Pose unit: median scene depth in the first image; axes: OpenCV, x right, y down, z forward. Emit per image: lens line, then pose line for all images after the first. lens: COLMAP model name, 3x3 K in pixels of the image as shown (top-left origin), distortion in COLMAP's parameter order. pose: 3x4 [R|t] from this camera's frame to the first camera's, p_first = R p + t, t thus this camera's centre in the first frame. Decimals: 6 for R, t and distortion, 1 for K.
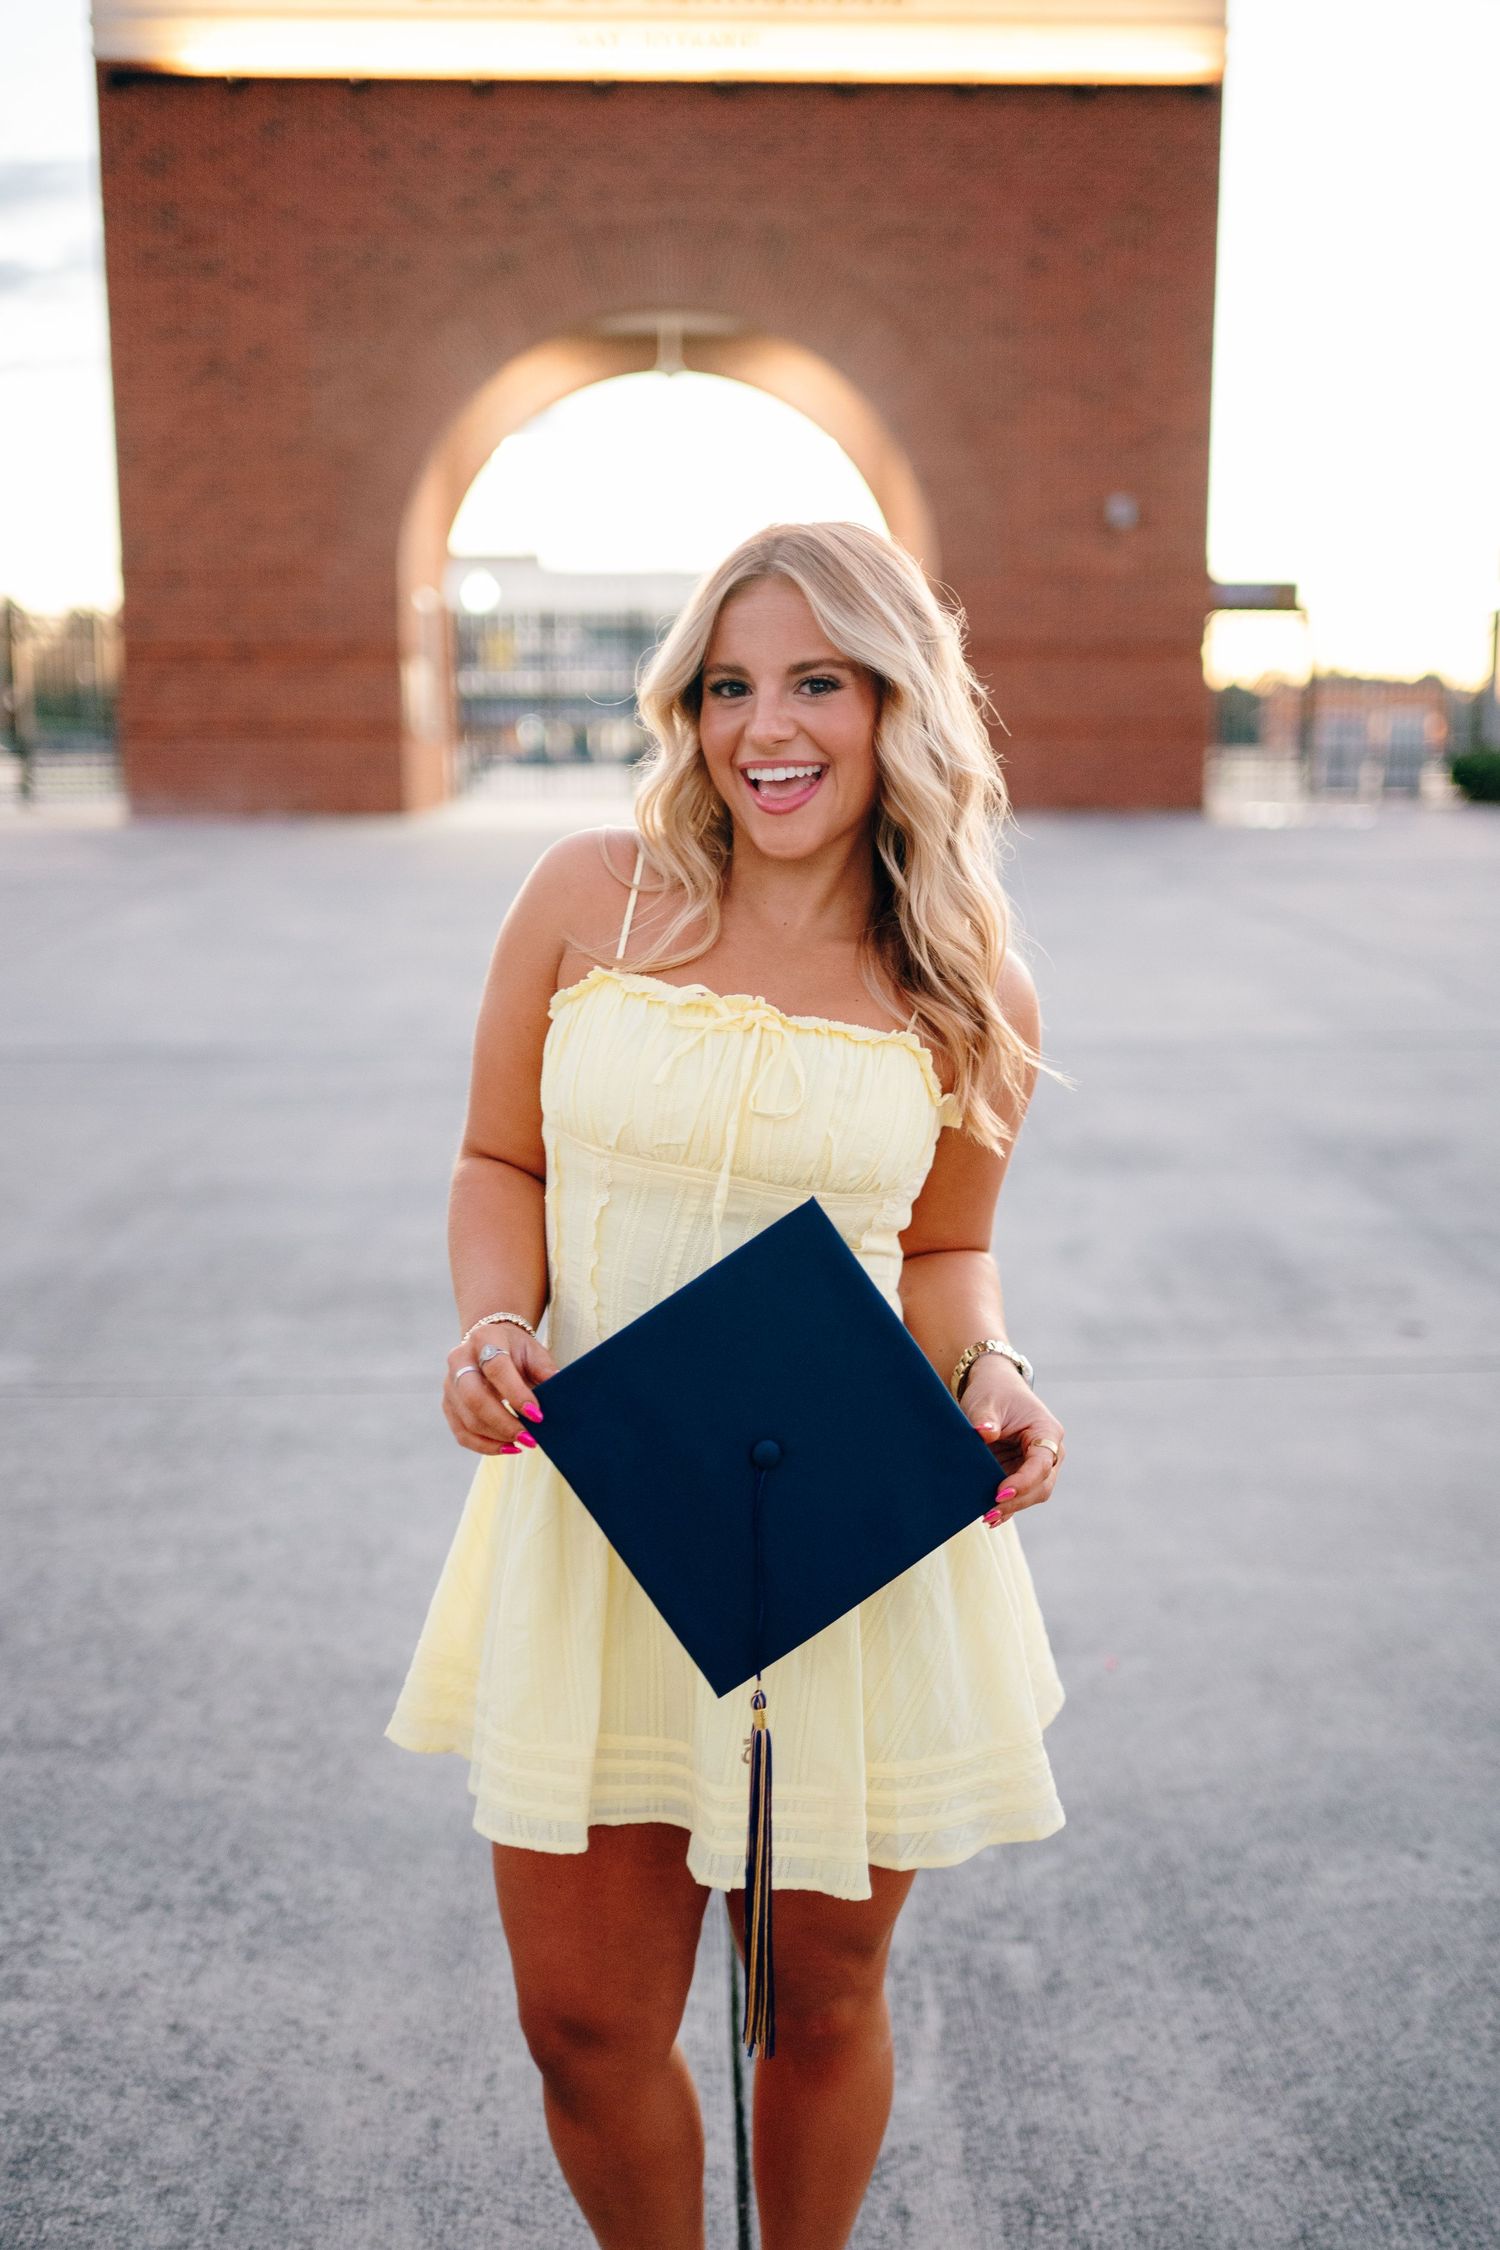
lens RADIAL K [[2316.1, 0, 750.0], [0, 2316.1, 1125.0], [0, 0, 1]] dist [0.000007, 0.001606]
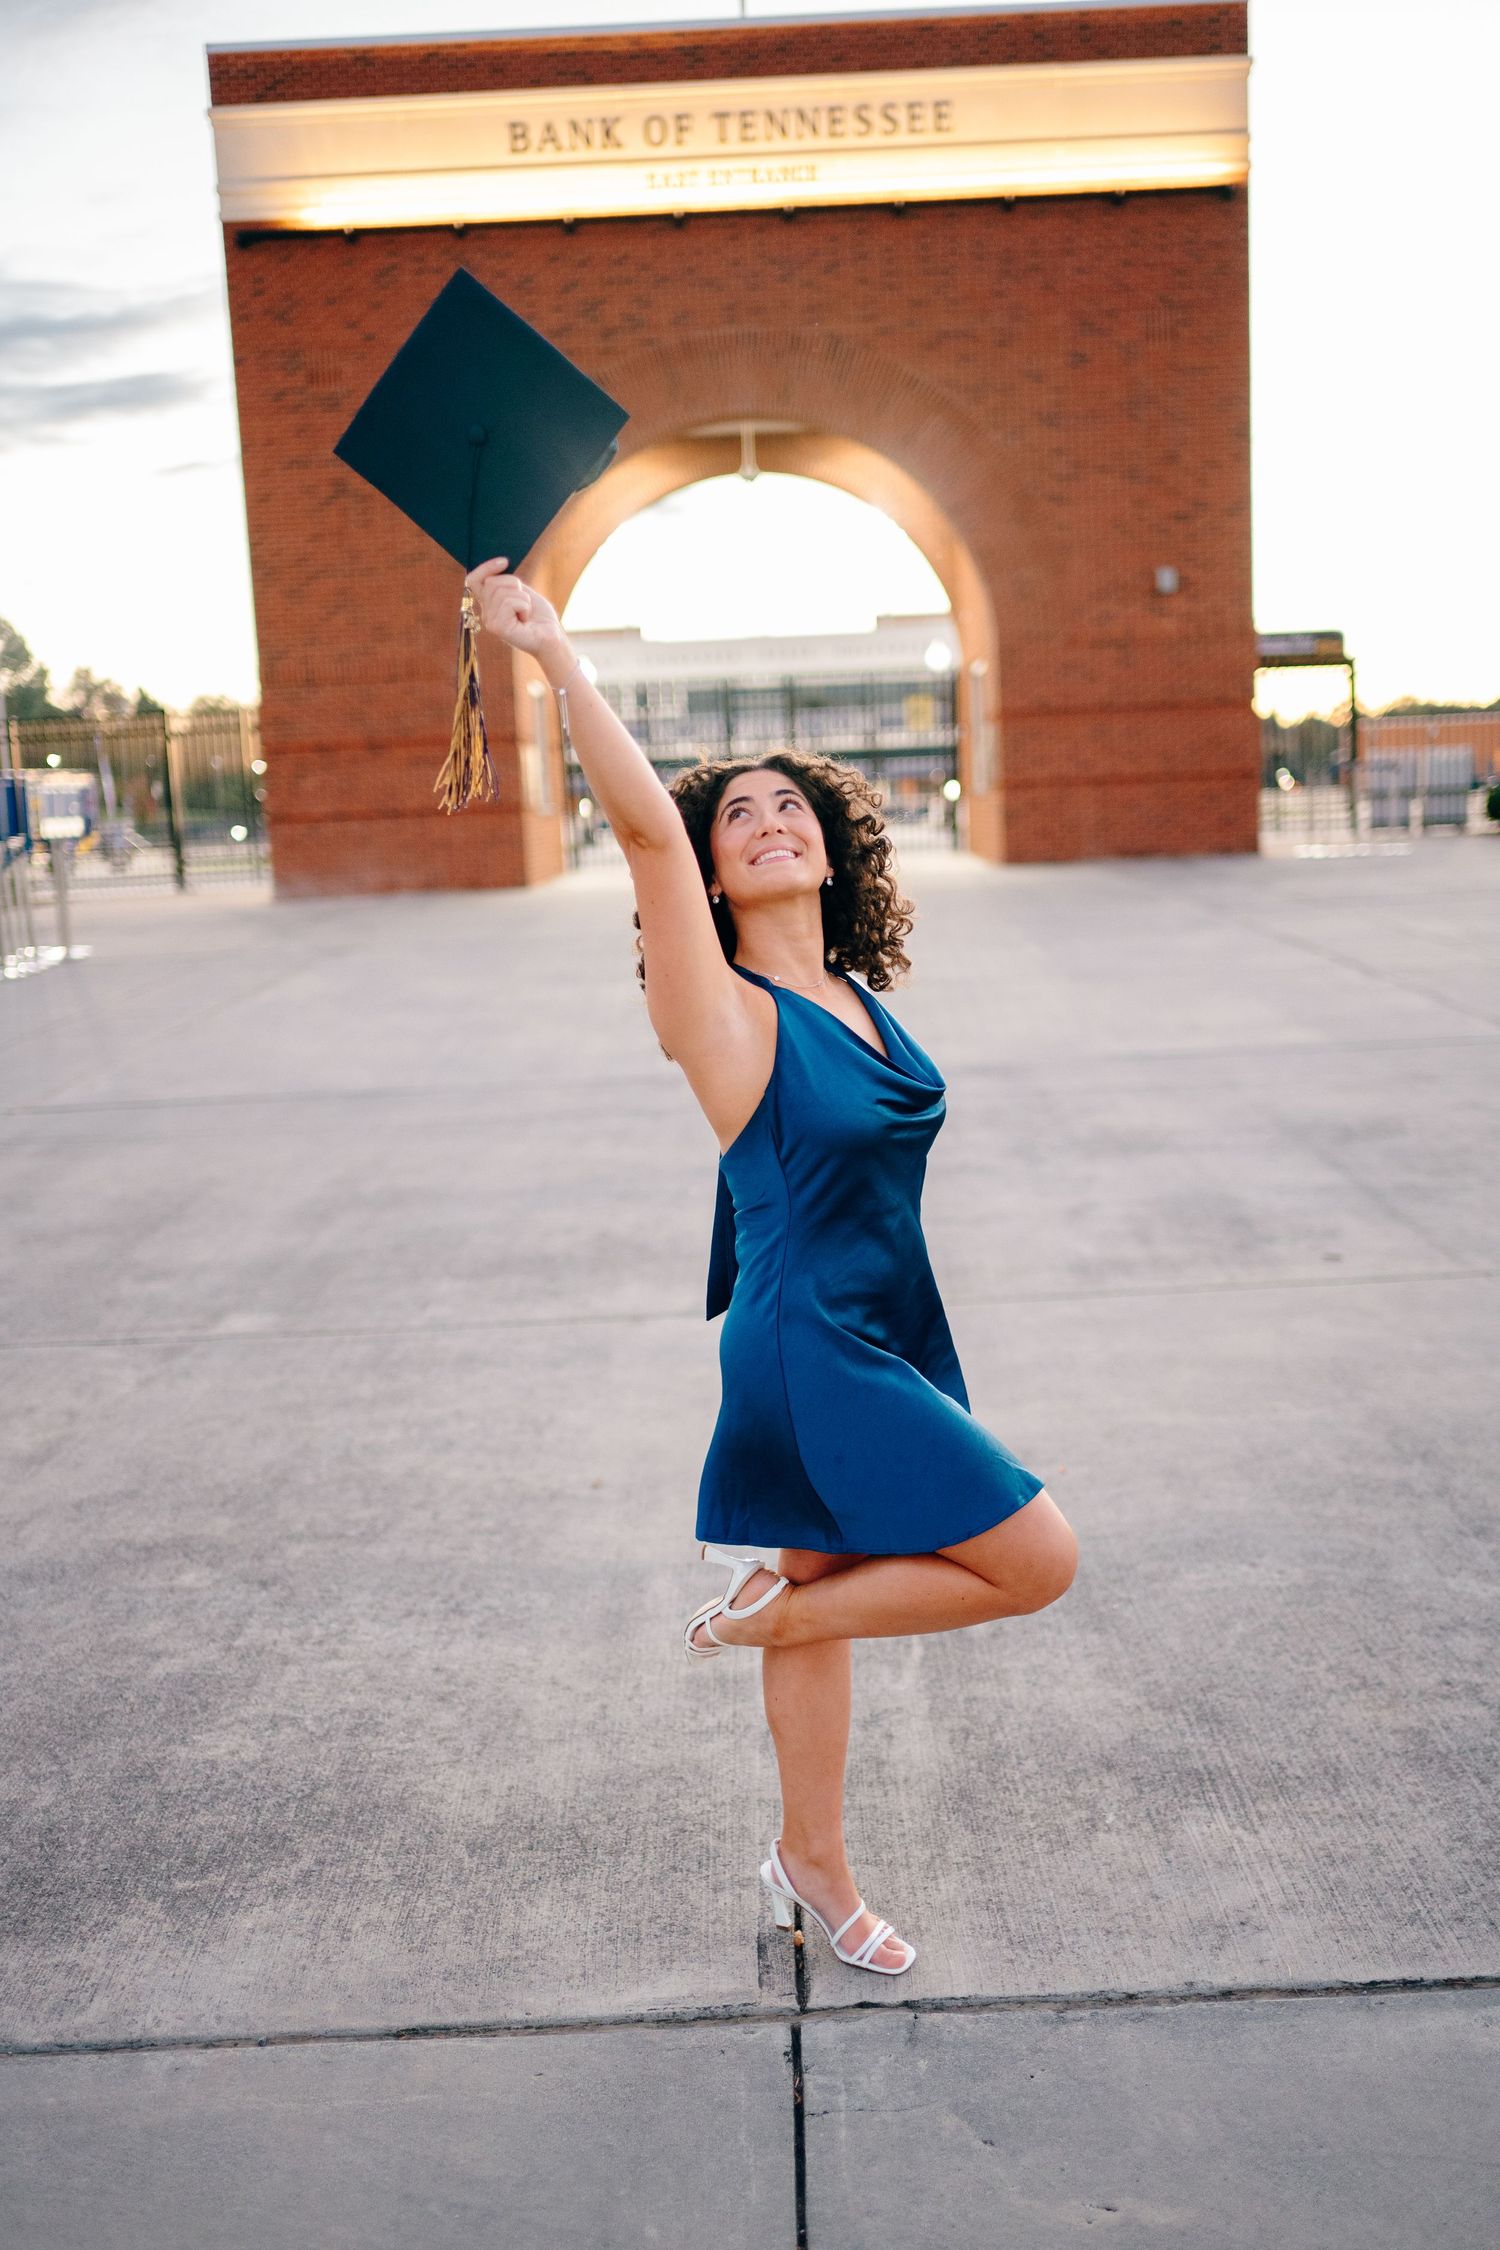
lens RADIAL K [[2316.1, 0, 750.0], [0, 2316.1, 1125.0], [0, 0, 1]] dist [0.000007, 0.001606]
pose [[0.998043, -0.037536, -0.050021, 0.050404], [0.036408, 0.999066, -0.023272, 0.054485], [0.050848, 0.021405, 0.998477, -0.501385]]
